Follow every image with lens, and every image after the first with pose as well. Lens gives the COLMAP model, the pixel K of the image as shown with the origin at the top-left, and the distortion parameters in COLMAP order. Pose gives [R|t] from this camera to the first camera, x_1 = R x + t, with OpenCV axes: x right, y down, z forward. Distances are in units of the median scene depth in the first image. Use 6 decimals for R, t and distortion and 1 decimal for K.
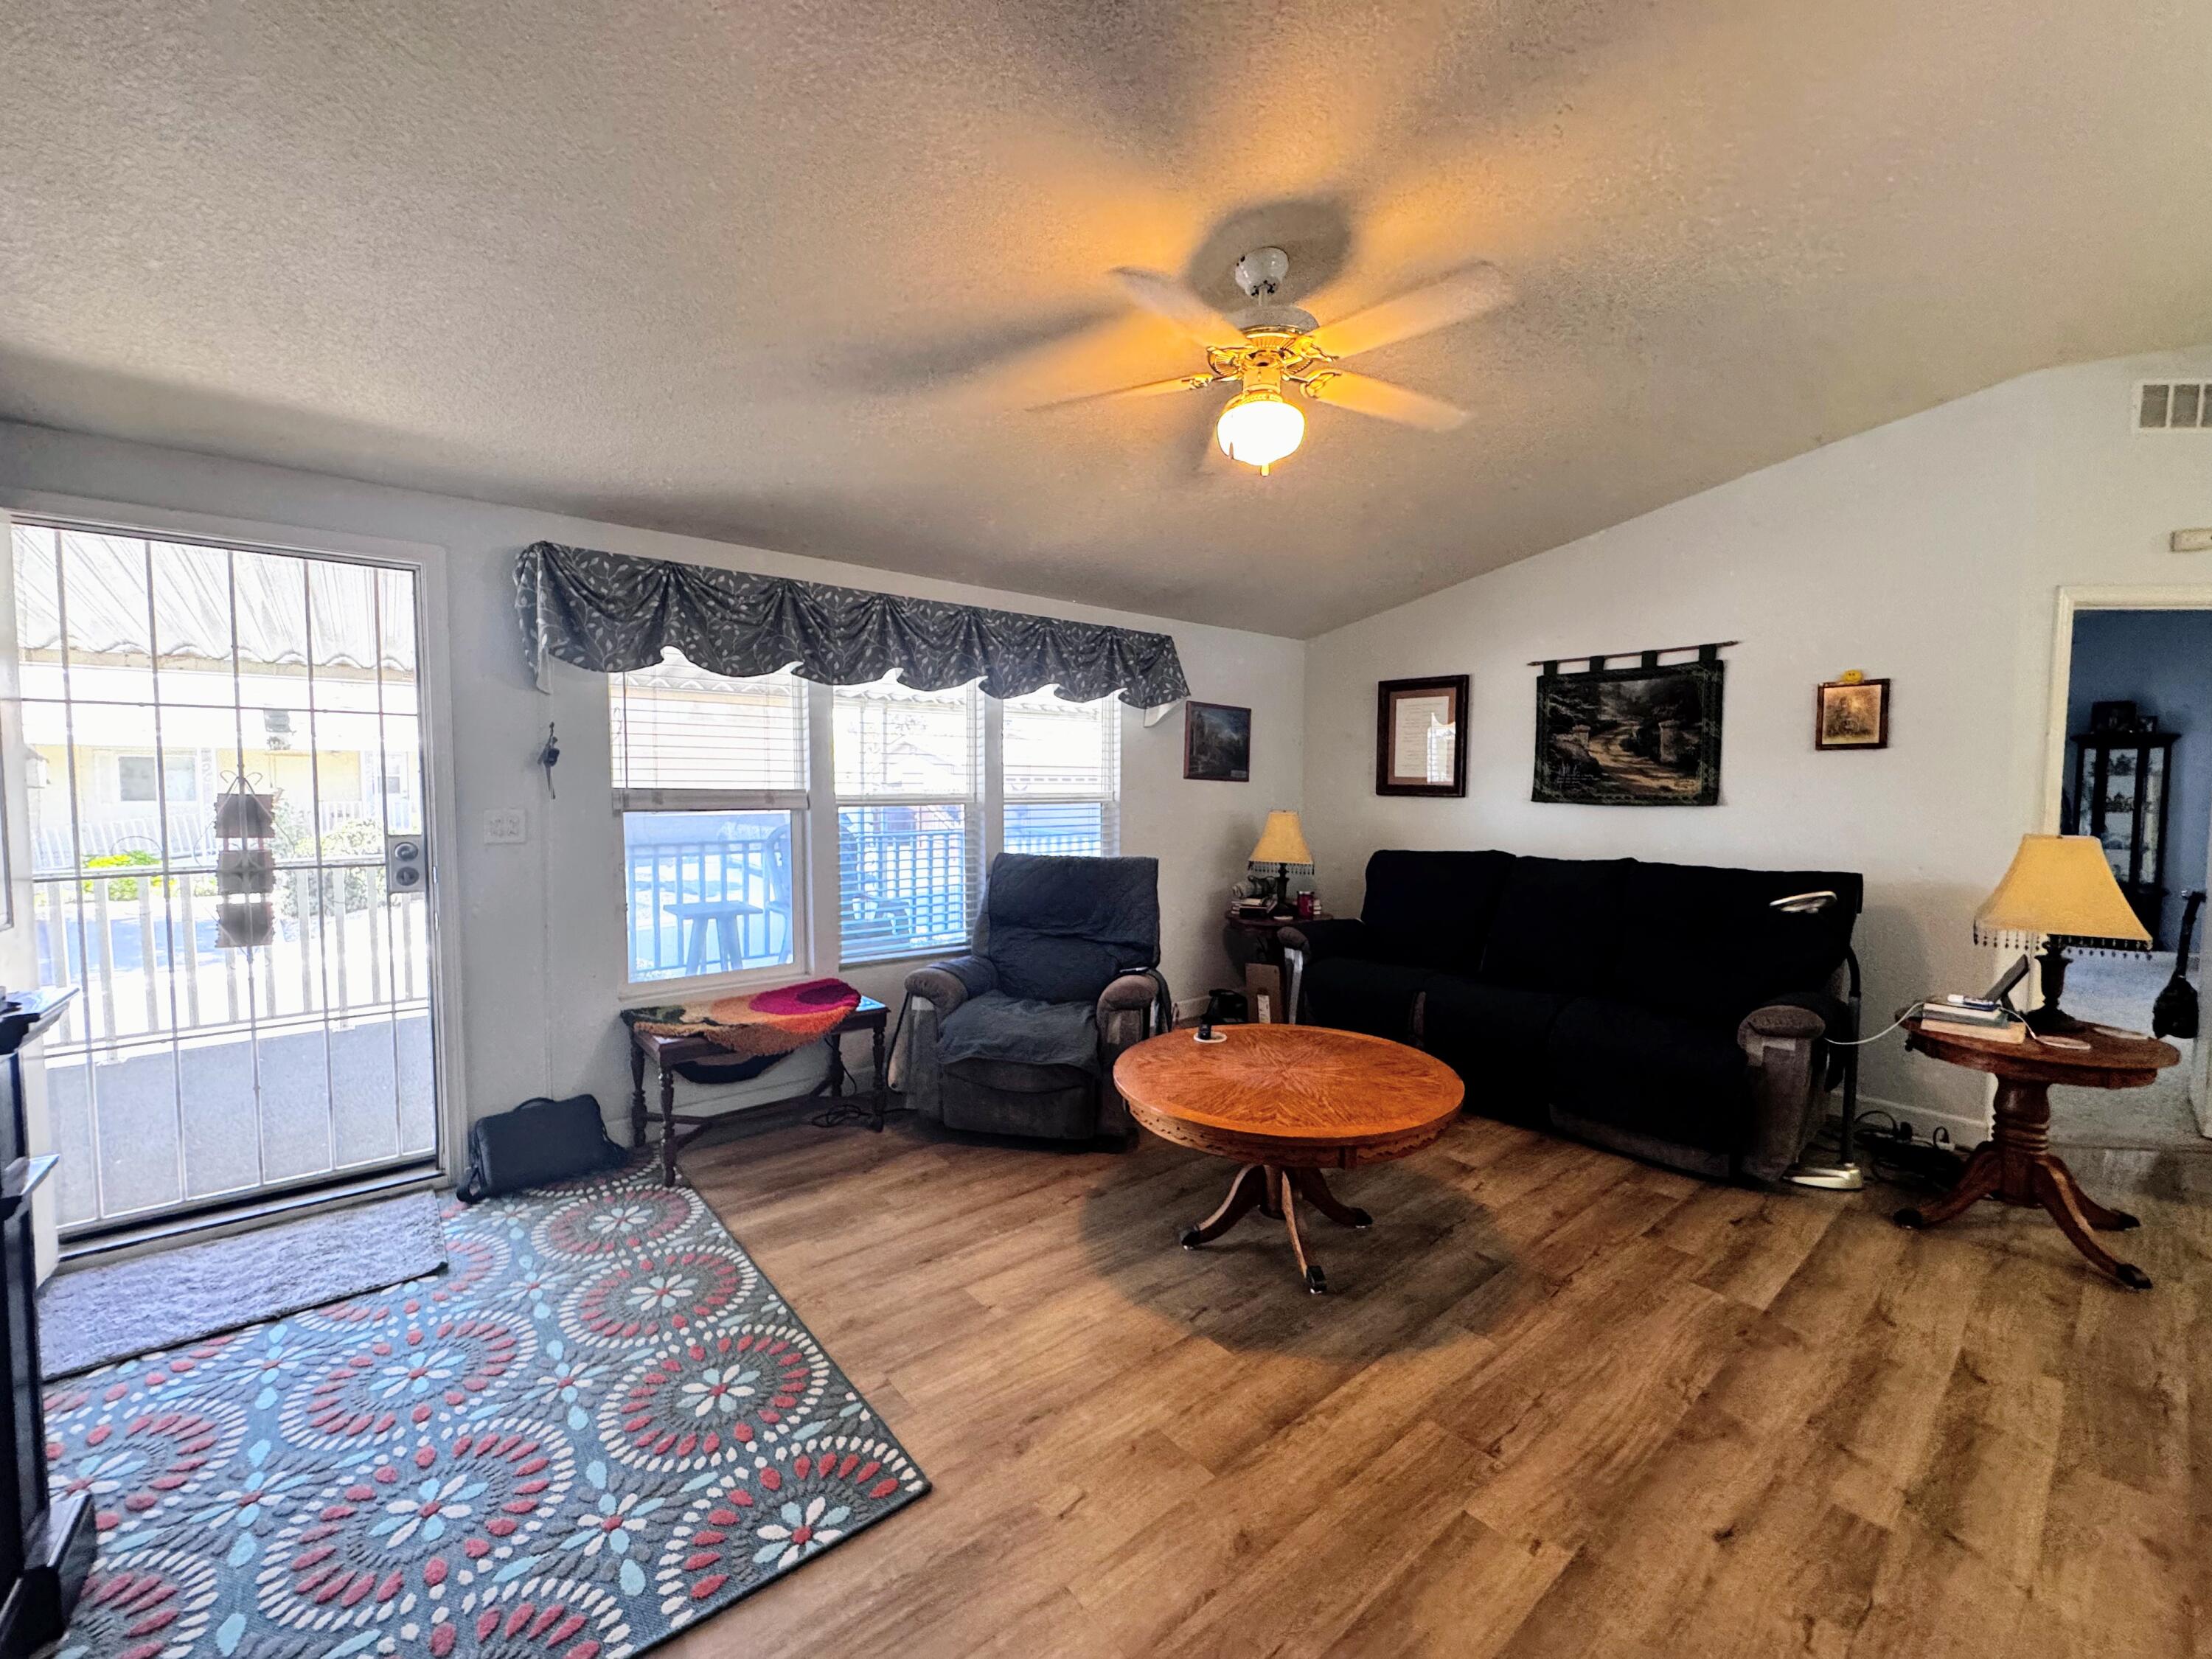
lens RADIAL K [[882.0, 0, 1106.0], [0, 882.0, 829.5], [0, 0, 1]] dist [-0.001350, 0.000000]
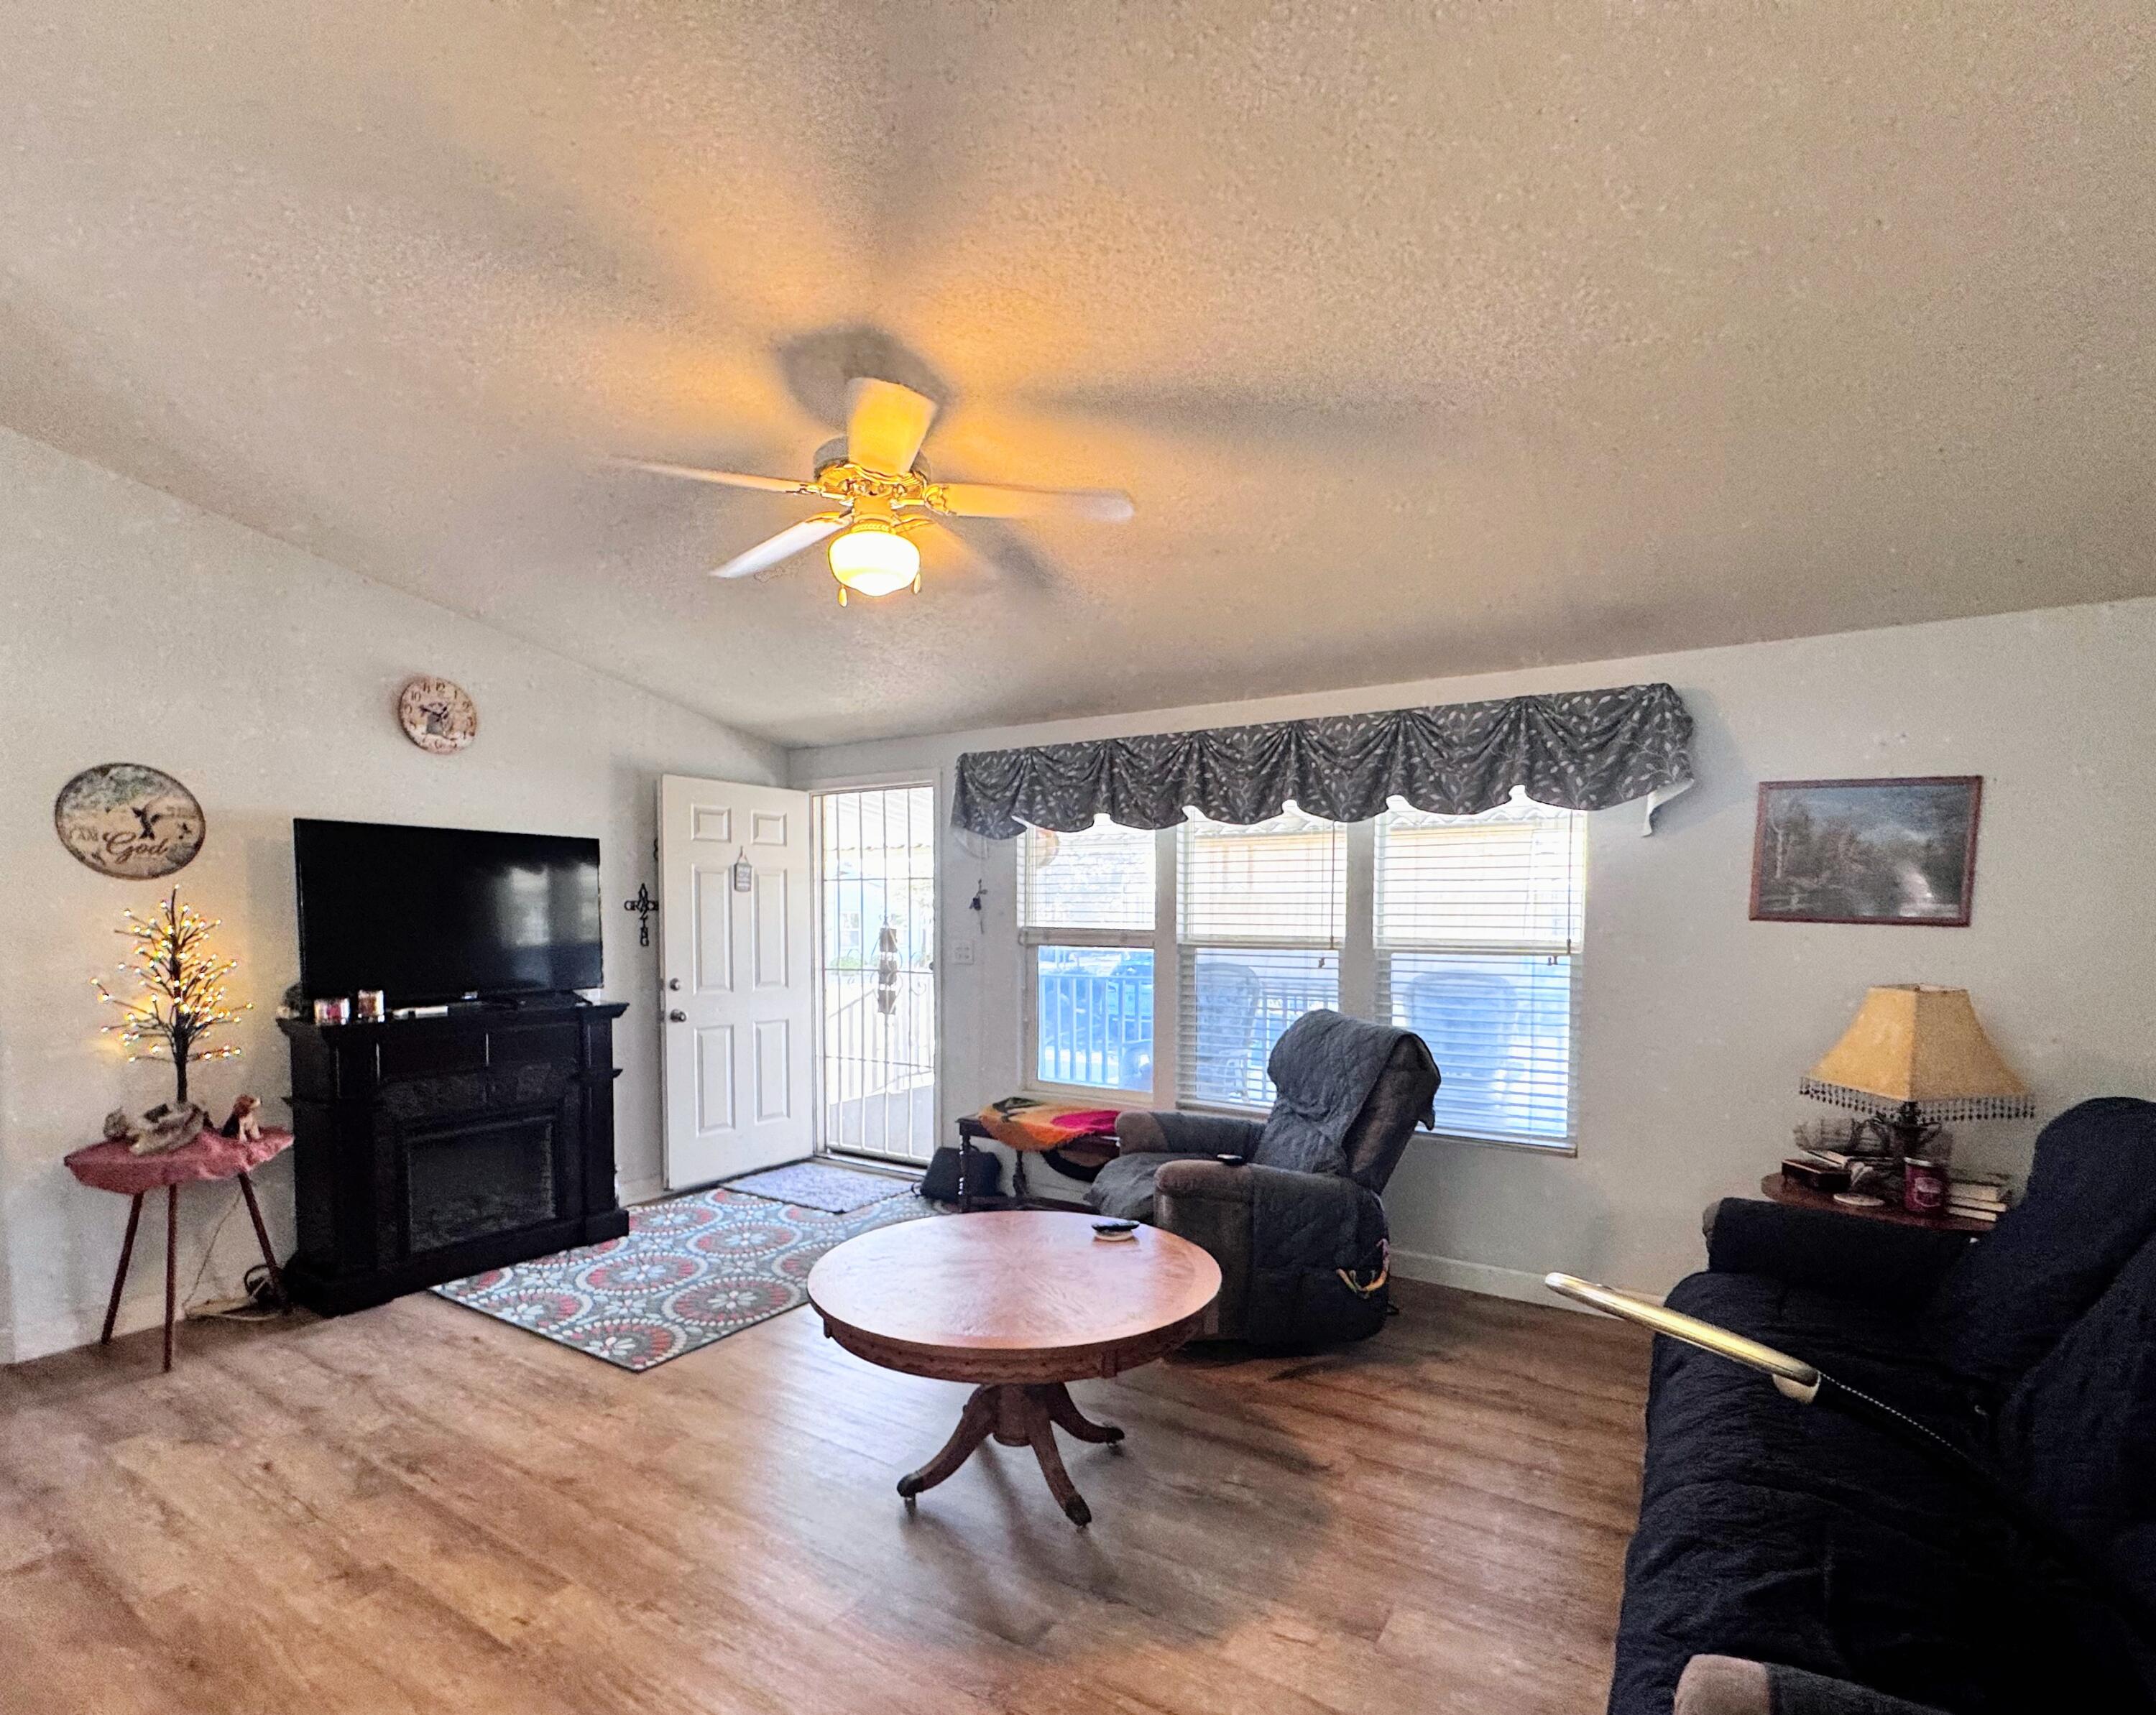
lens RADIAL K [[1035.9, 0, 1075.5], [0, 1035.9, 957.1], [0, 0, 1]] dist [-0.014956, -0.000271]
pose [[0.304785, 0.019859, -0.952214, 0.706777], [-0.071069, 0.997470, -0.001945, -0.002810], [0.949766, 0.068266, 0.305425, 0.466421]]
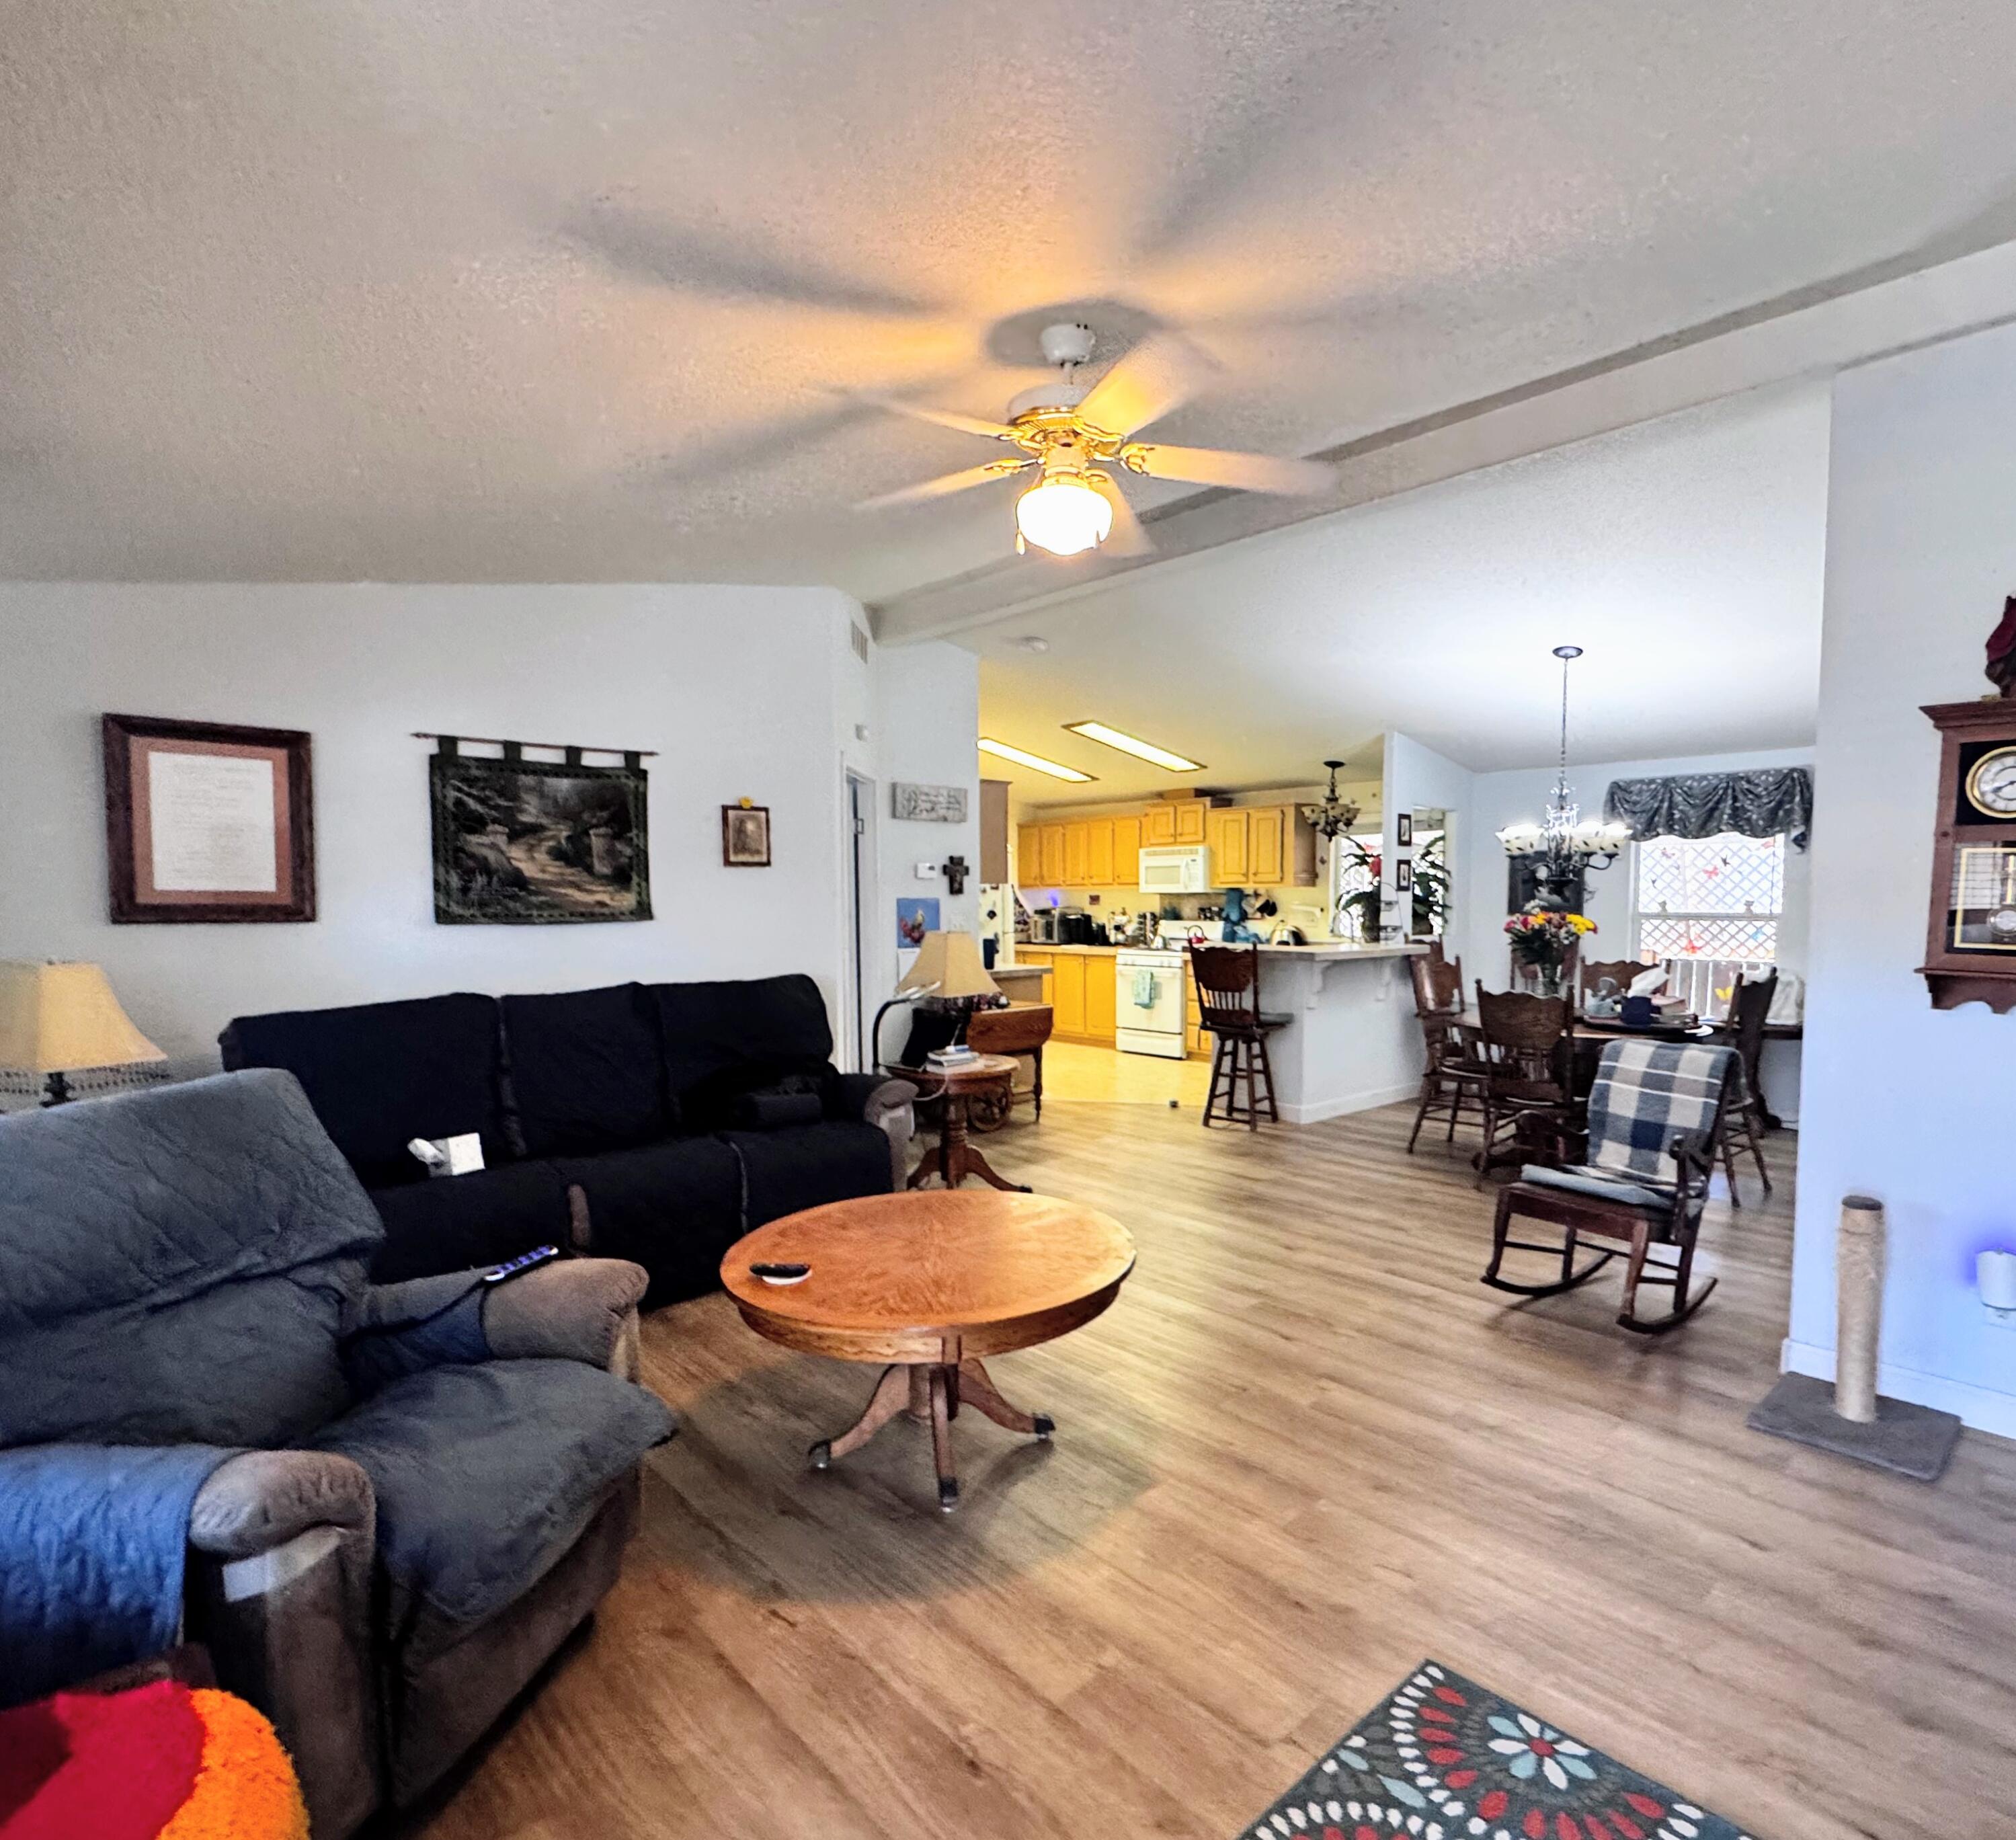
lens RADIAL K [[1100.1, 0, 1113.5], [0, 1100.1, 972.7], [0, 0, 1]] dist [-0.032697, 0.012951]
pose [[-0.082131, -0.074104, 0.993863, -0.527993], [0.055502, 0.995344, 0.078802, -0.035794], [-0.995075, 0.061634, -0.077636, 0.577941]]
